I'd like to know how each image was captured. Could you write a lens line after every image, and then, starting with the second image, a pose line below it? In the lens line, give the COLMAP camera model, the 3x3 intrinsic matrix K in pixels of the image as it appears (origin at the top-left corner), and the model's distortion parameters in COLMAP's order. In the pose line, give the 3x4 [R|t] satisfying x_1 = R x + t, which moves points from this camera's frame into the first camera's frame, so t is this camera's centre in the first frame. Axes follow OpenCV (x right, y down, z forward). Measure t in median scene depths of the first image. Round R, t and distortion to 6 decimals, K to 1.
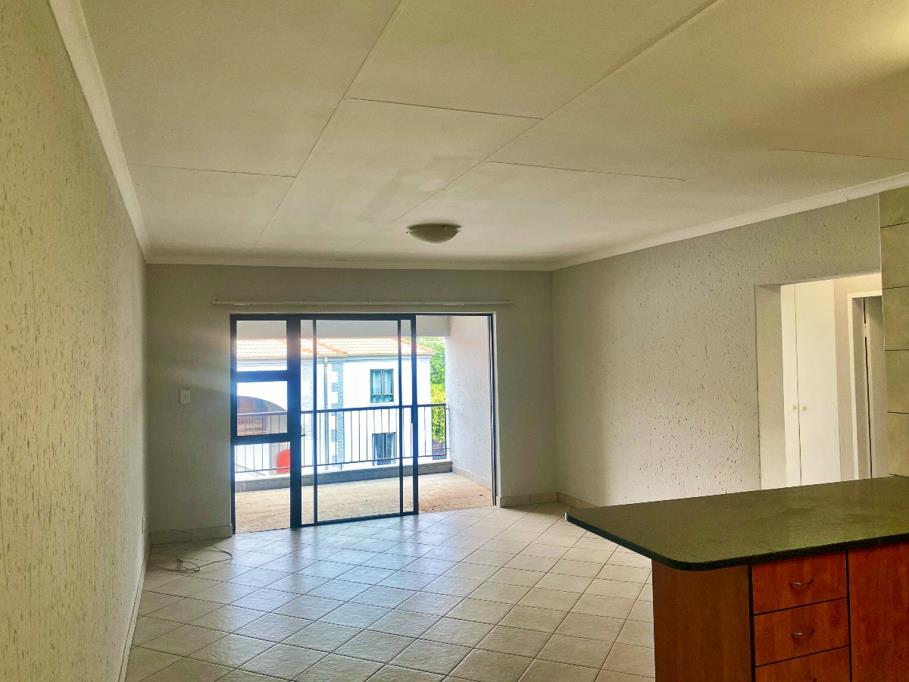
lens RADIAL K [[675.4, 0, 454.0], [0, 675.4, 349.4], [0, 0, 1]] dist [0.065209, -0.017658]
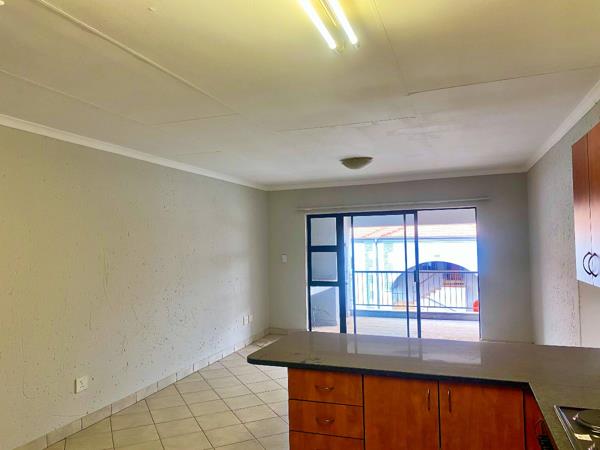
lens RADIAL K [[458.1, 0, 287.5], [0, 458.1, 225.6], [0, 0, 1]] dist [0.033997, -0.026060]
pose [[0.735496, -0.015606, -0.677349, 0.422598], [0.006911, 0.999855, -0.015533, -0.004389], [0.677494, 0.006743, 0.735497, 0.065196]]
